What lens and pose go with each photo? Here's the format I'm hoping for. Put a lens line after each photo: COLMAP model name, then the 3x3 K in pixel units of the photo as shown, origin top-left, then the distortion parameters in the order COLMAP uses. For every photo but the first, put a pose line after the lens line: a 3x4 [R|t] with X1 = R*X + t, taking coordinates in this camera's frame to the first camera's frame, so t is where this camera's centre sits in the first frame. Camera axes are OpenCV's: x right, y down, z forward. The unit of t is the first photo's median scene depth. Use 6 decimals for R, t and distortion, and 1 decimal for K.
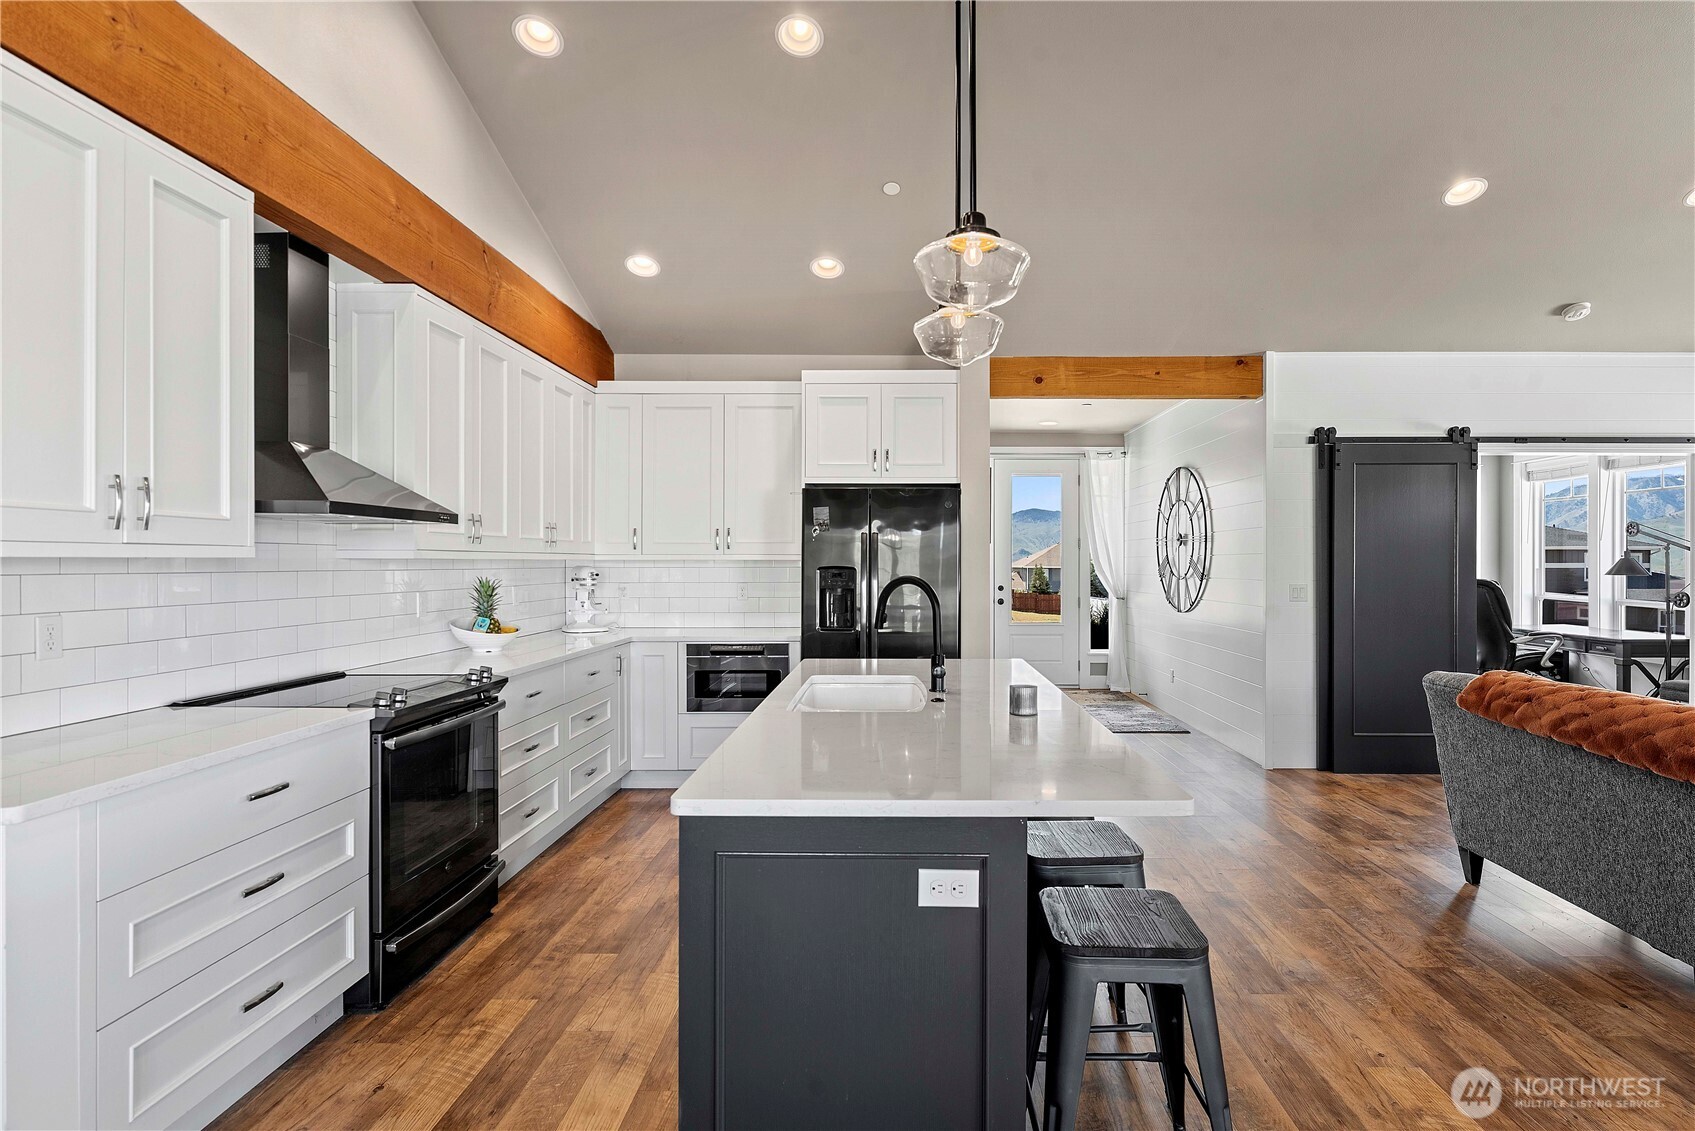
lens RADIAL K [[847.2, 0, 886.6], [0, 847.2, 561.3], [0, 0, 1]] dist [0.003384, -0.002482]
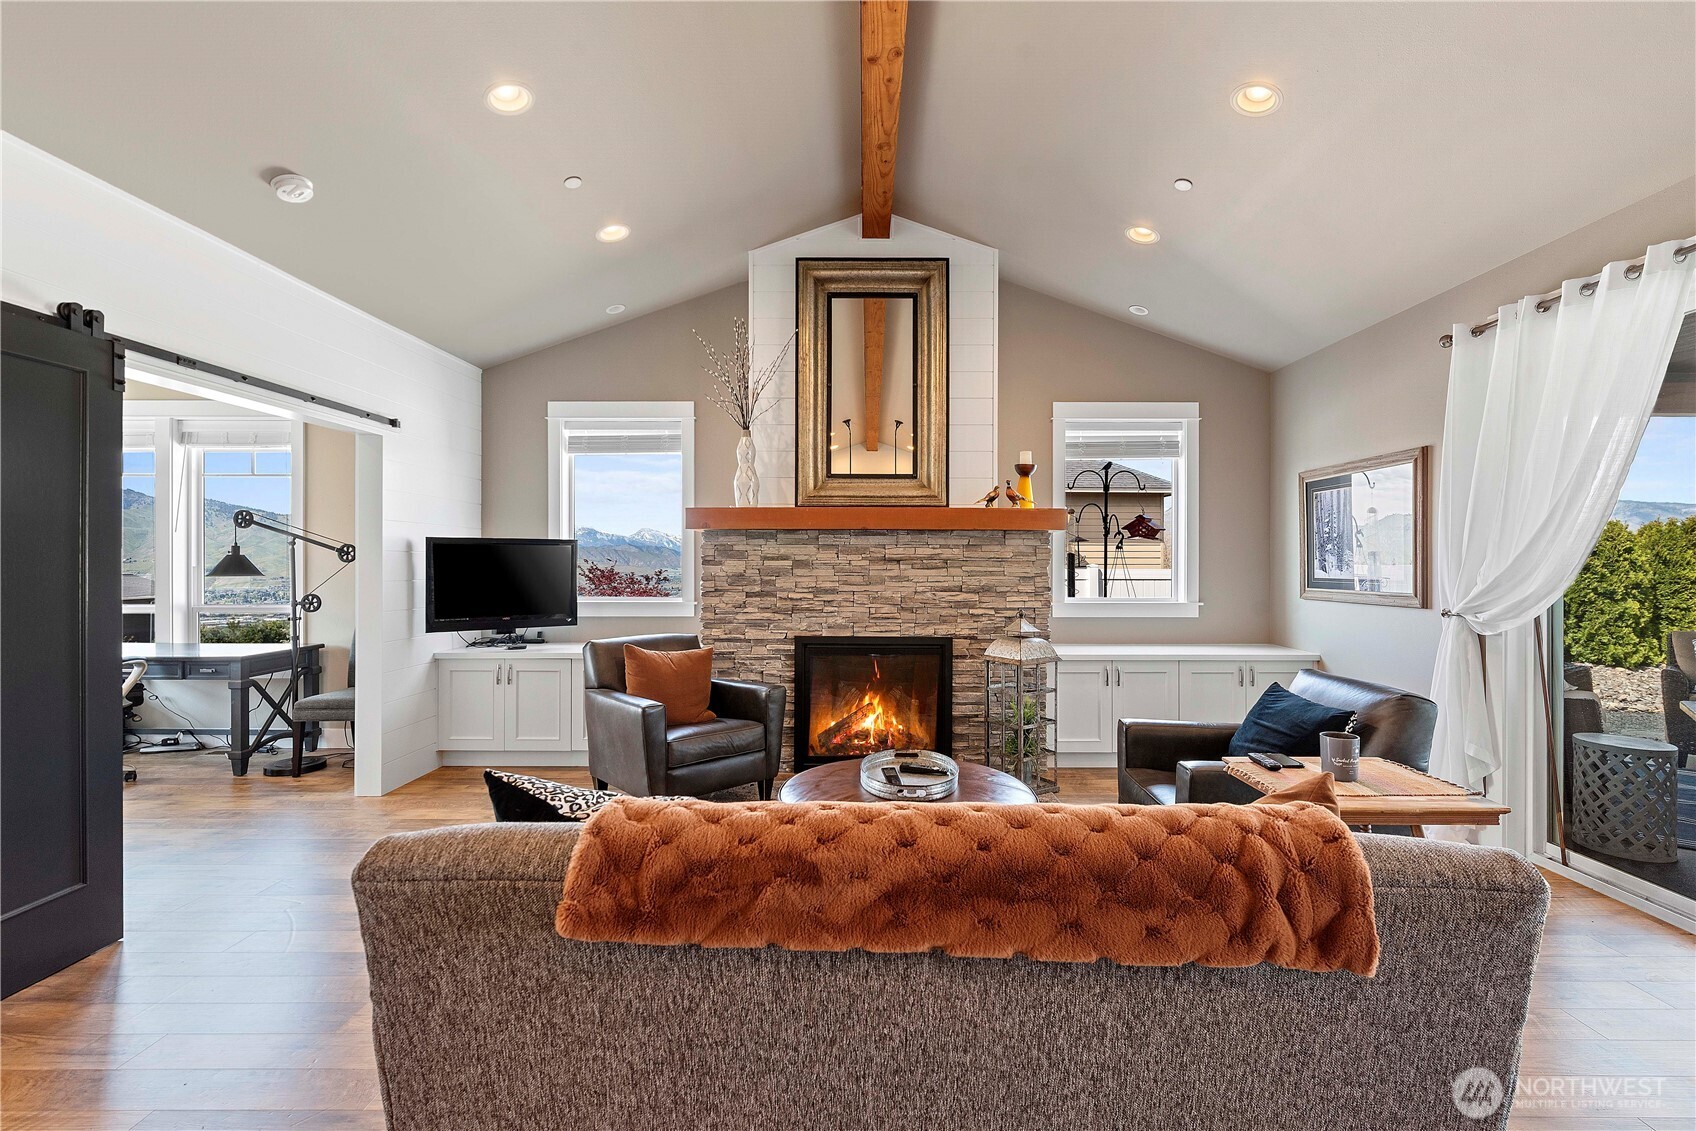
lens RADIAL K [[740.4, 0, 862.4], [0, 740.4, 565.2], [0, 0, 1]] dist [0.004608, -0.001313]
pose [[-0.012868, -0.006968, 0.999893, 0.195047], [-0.002849, 0.999972, 0.006932, 0.000047], [-0.999913, -0.002759, -0.012888, 0.501694]]
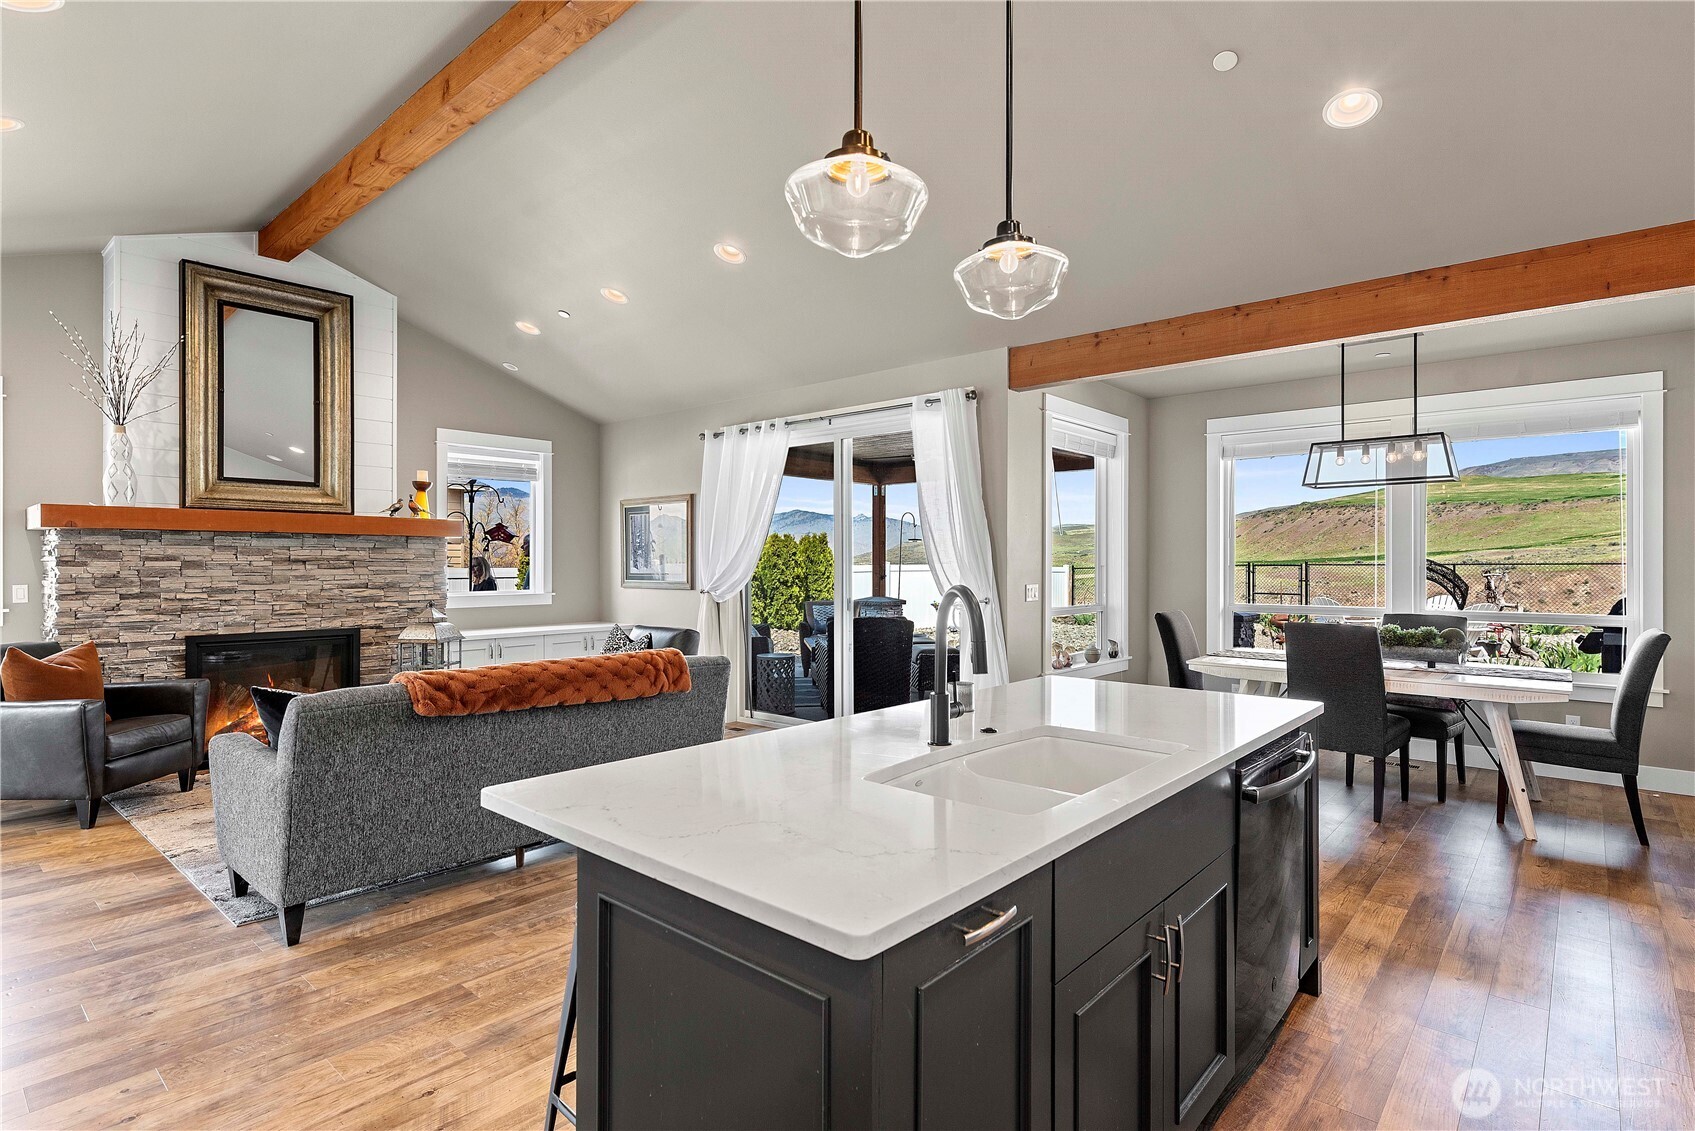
lens RADIAL K [[850.6, 0, 861.6], [0, 850.6, 556.9], [0, 0, 1]] dist [0.006828, 0.001137]
pose [[-0.764667, 0.001055, 0.644424, -0.183352], [-0.003337, 0.999979, -0.005597, -0.001320], [-0.644417, -0.006430, -0.764648, 0.817266]]
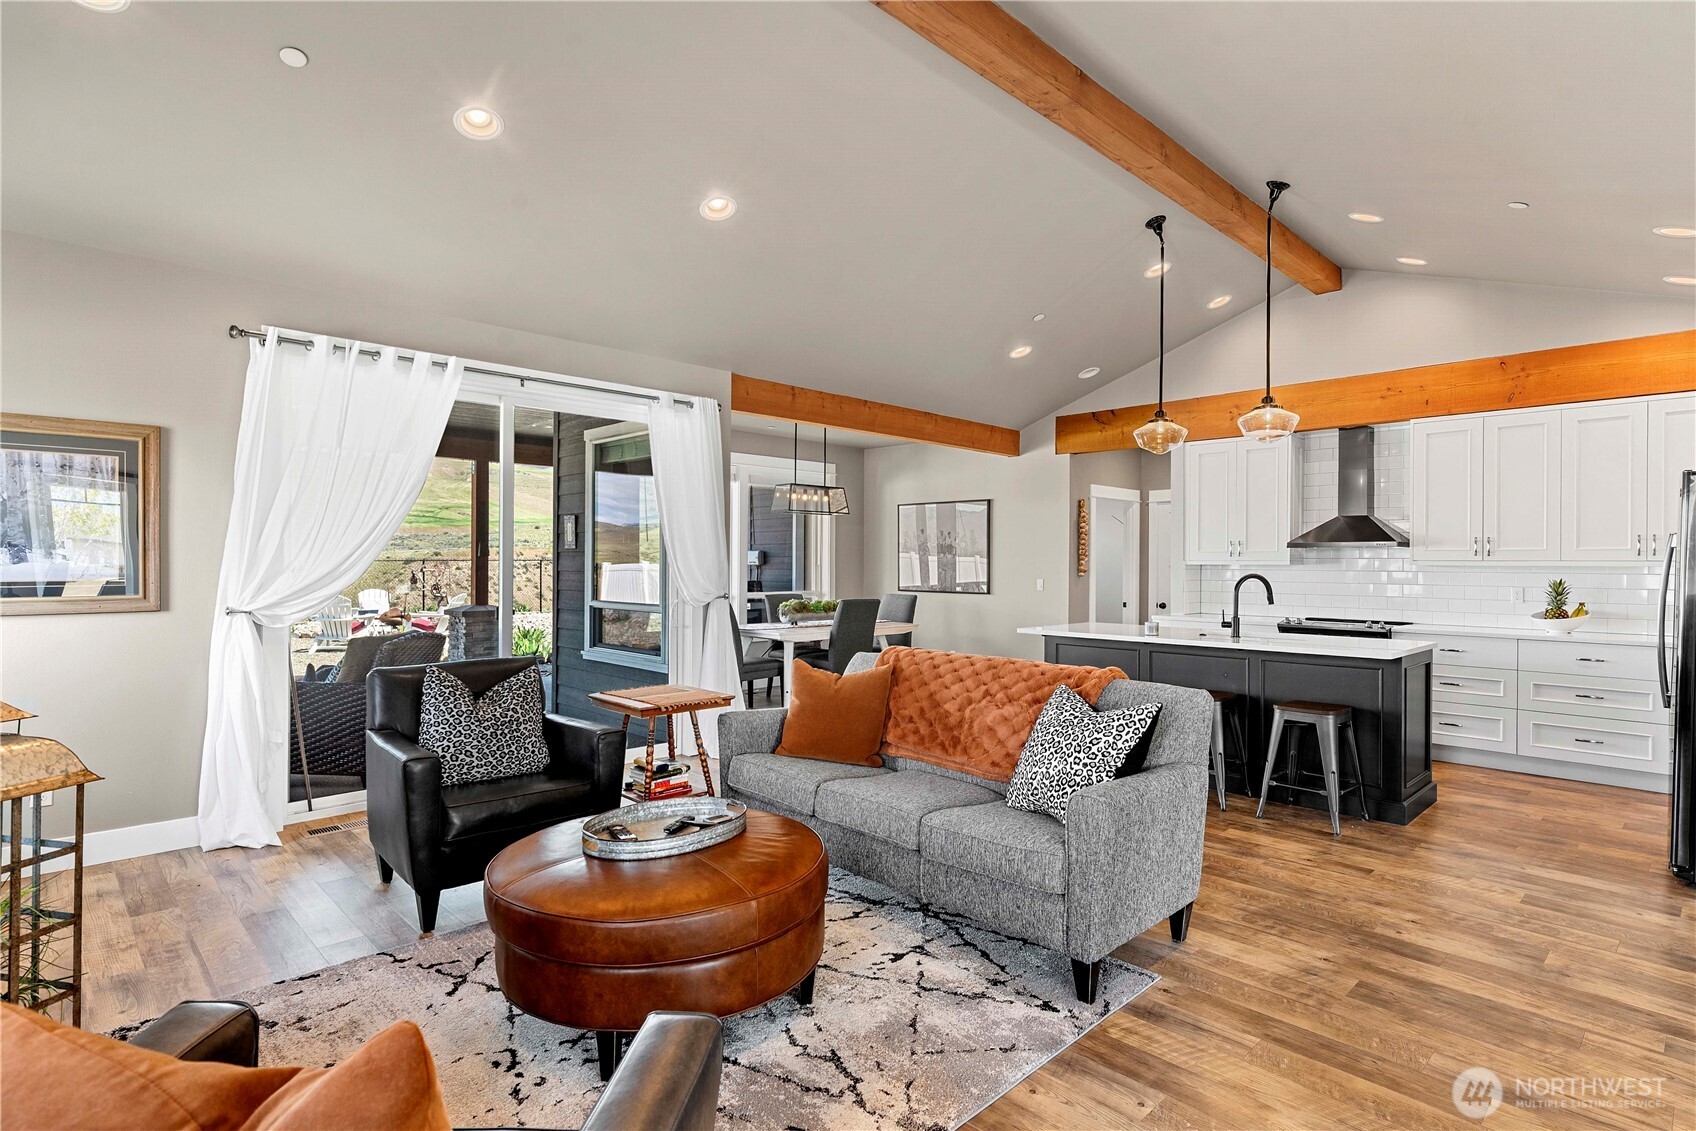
lens RADIAL K [[851.1, 0, 879.1], [0, 851.1, 564.3], [0, 0, 1]] dist [0.006828, 0.001137]
pose [[-0.693791, -0.004272, -0.720164, 0.968749], [-0.006209, 0.999981, 0.000050, 0.001361], [0.720149, 0.004506, -0.693804, 0.875223]]
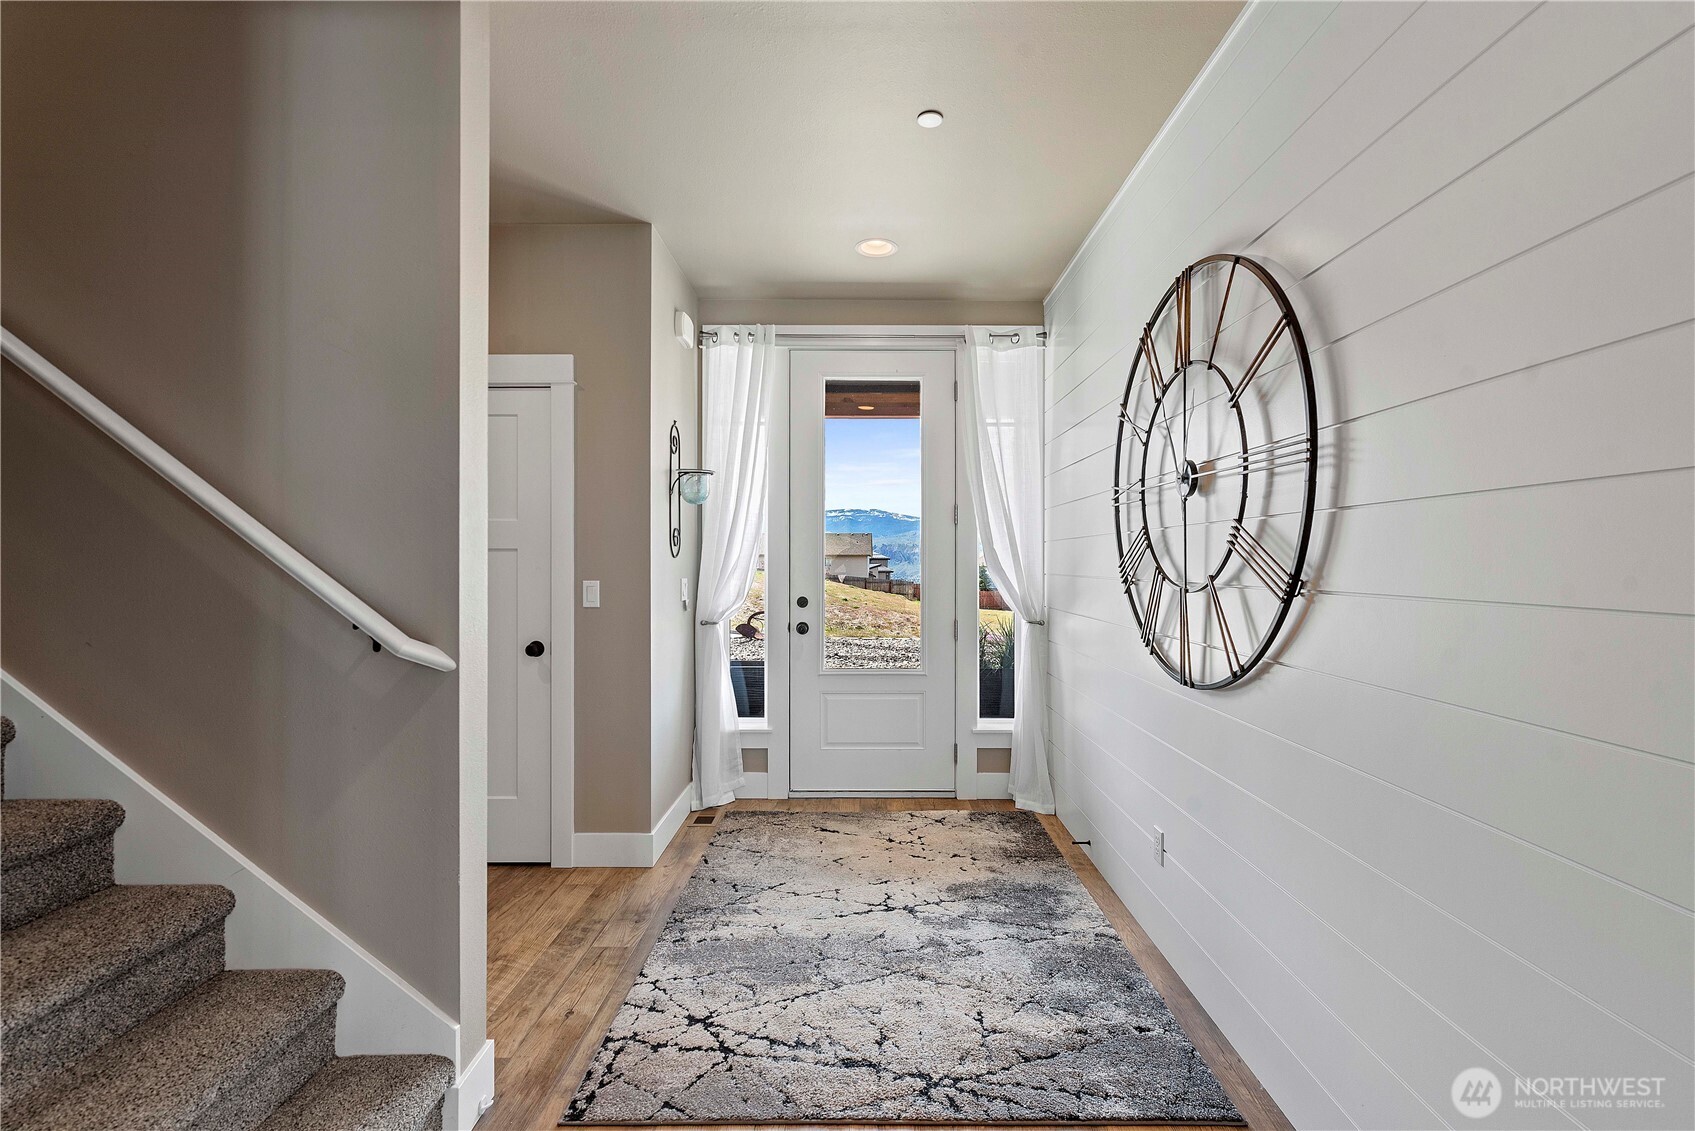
lens RADIAL K [[740.0, 0, 860.1], [0, 740.0, 562.9], [0, 0, 1]] dist [0.004608, -0.001313]
pose [[0.999934, -0.001367, 0.011424, 0.267369], [0.001325, 0.999992, 0.003700, 0.010563], [-0.011429, -0.003685, 0.999928, 0.899019]]
